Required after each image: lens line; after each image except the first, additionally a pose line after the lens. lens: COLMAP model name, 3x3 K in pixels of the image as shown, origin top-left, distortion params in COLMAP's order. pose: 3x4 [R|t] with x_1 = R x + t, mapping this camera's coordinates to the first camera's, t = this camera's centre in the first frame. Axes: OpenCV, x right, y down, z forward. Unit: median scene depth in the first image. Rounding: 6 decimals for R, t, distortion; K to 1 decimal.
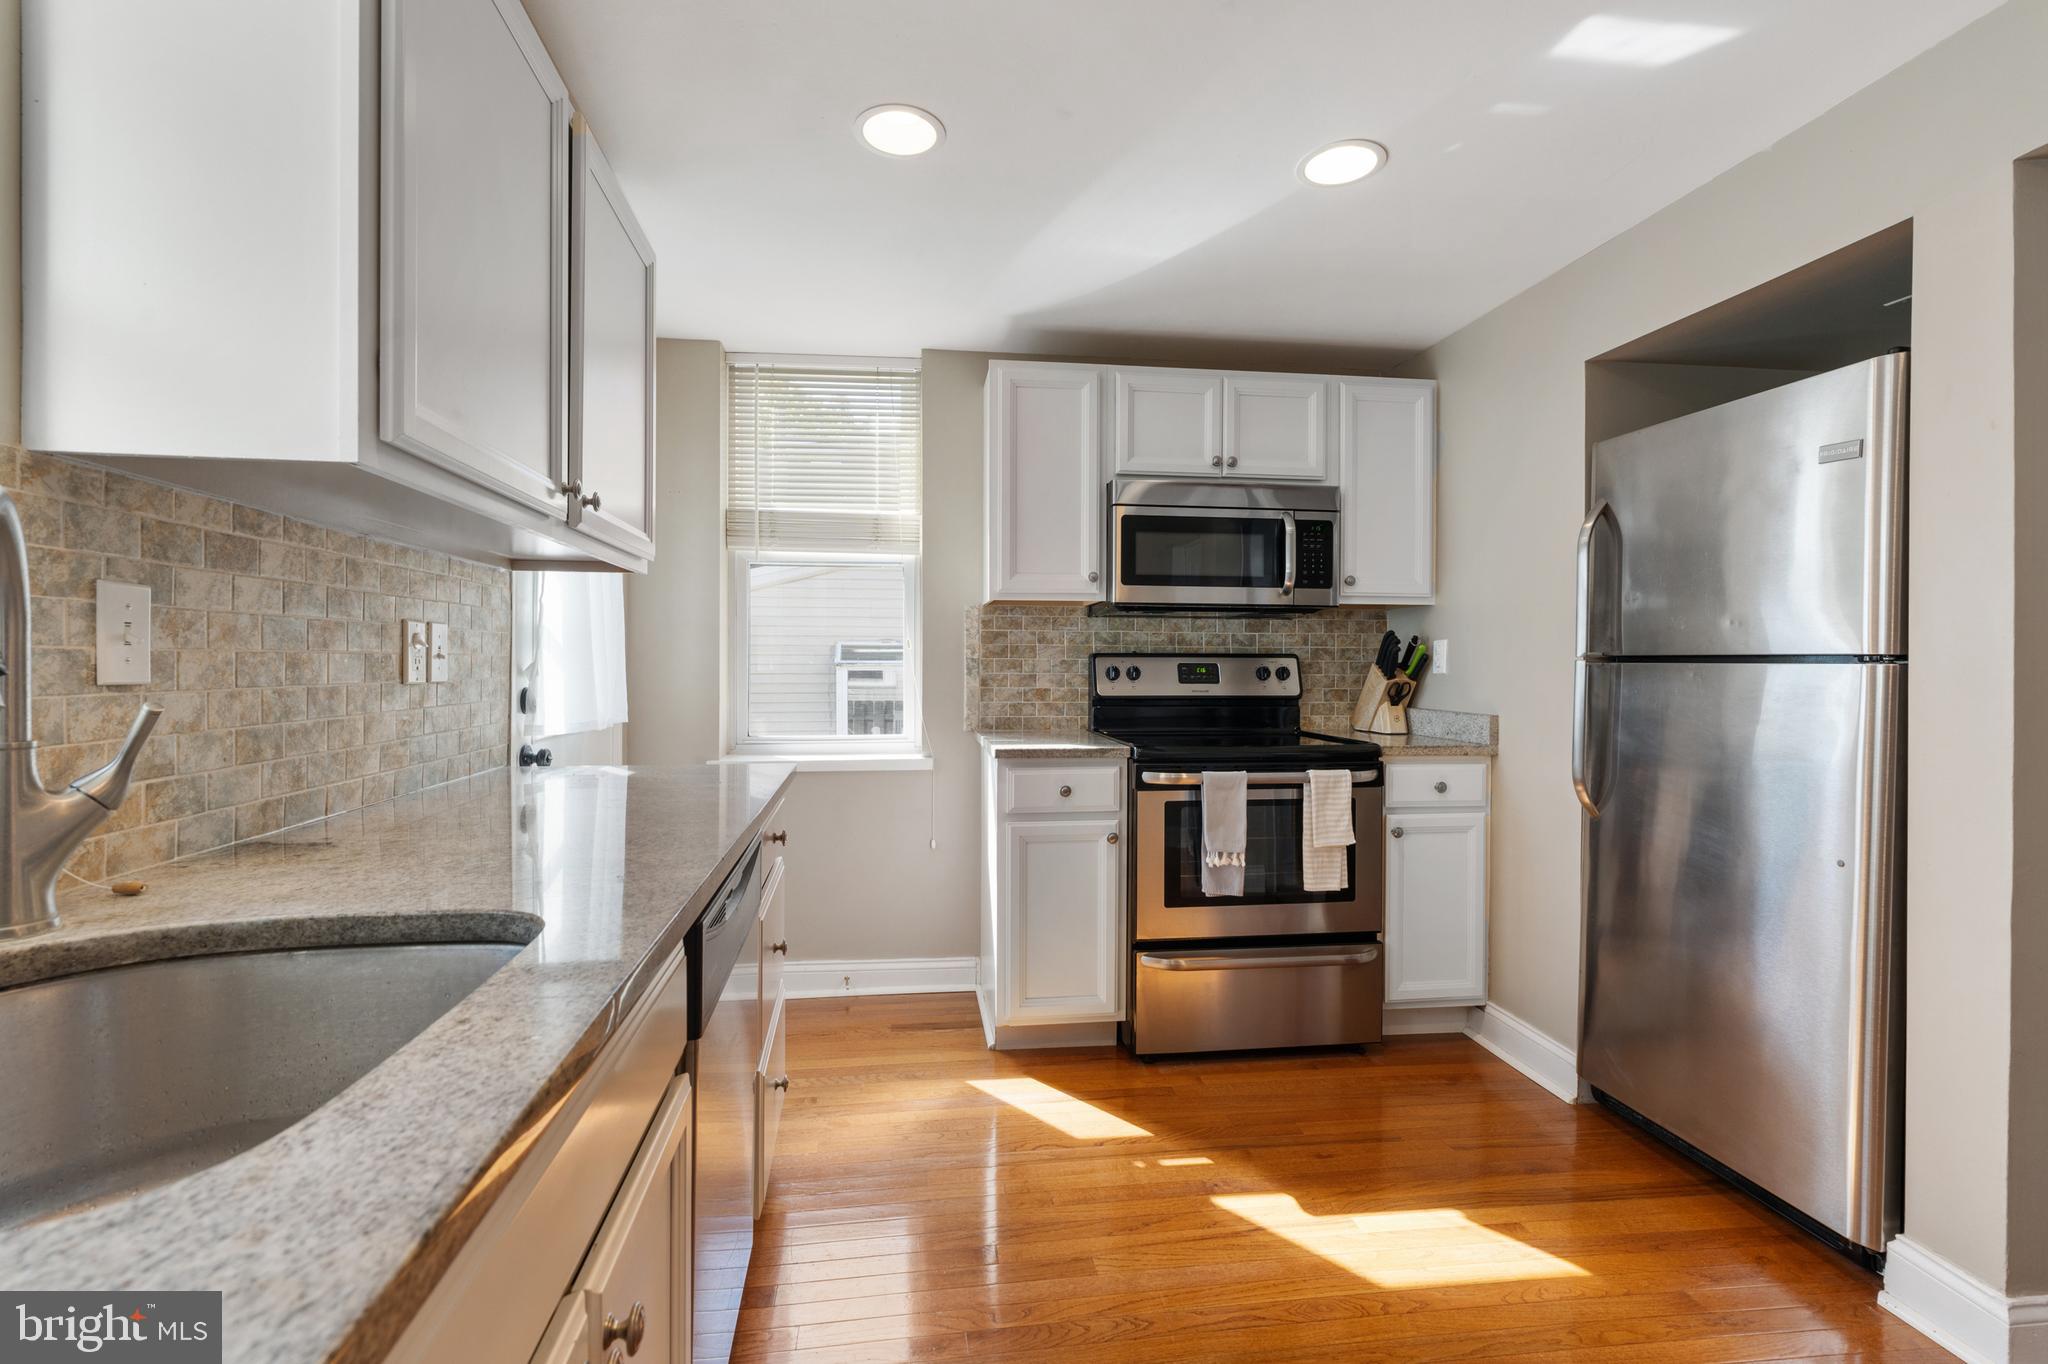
lens RADIAL K [[925.1, 0, 1020.4], [0, 925.1, 672.6], [0, 0, 1]] dist [-0.007093, 0.001802]
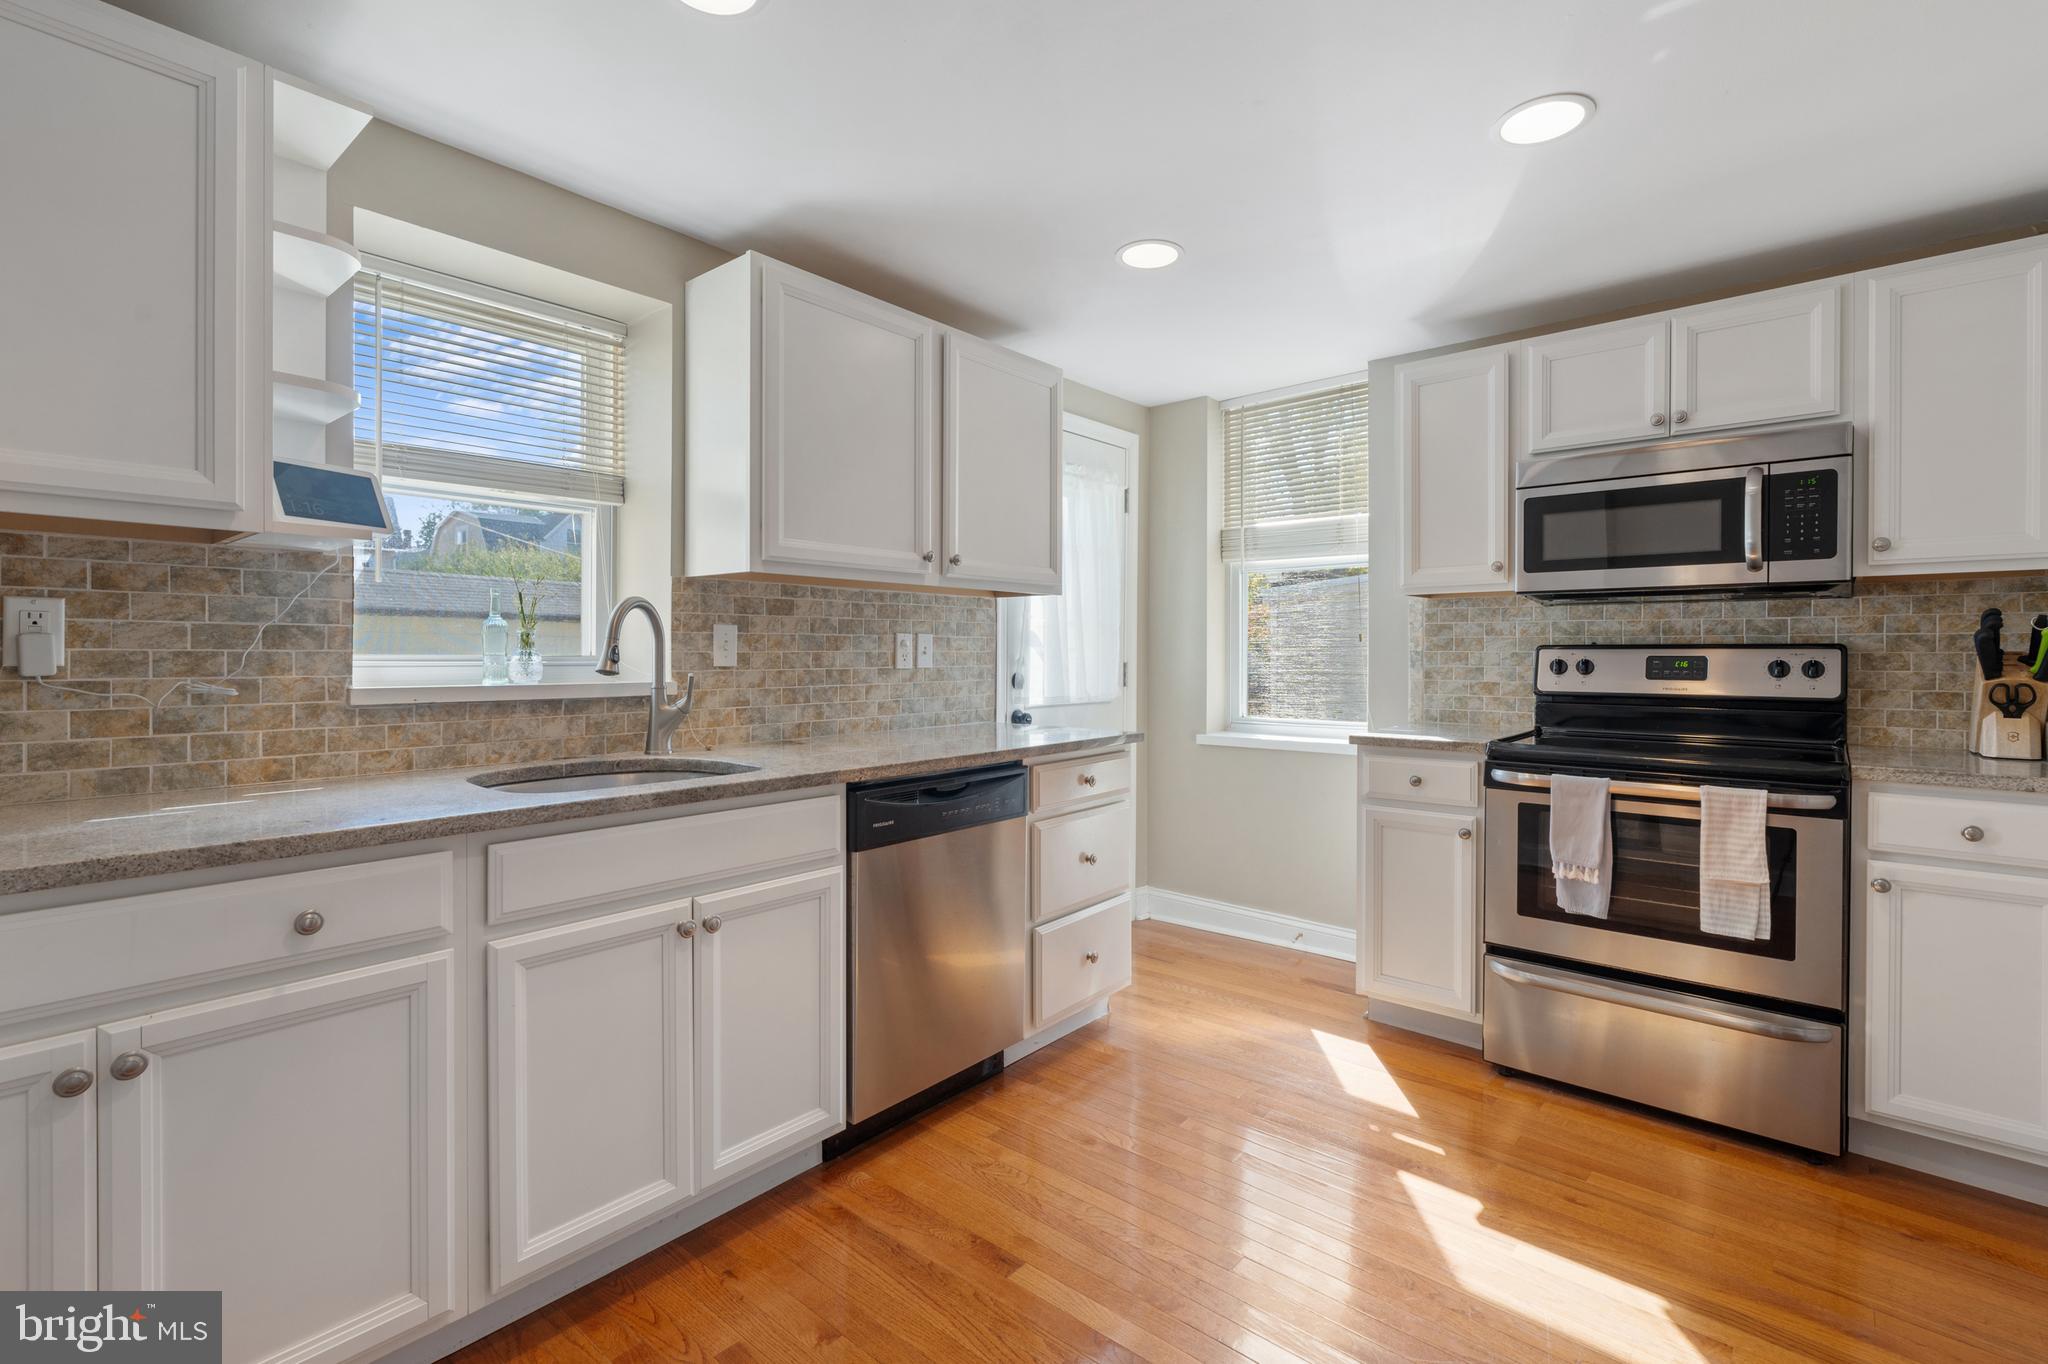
lens RADIAL K [[925.1, 0, 1012.2], [0, 925.1, 662.9], [0, 0, 1]] dist [-0.007093, 0.001802]
pose [[0.653836, 0.005361, -0.756618, 0.527721], [-0.005900, 0.999981, 0.001988, -0.002177], [0.756614, 0.003164, 0.653855, -0.008754]]
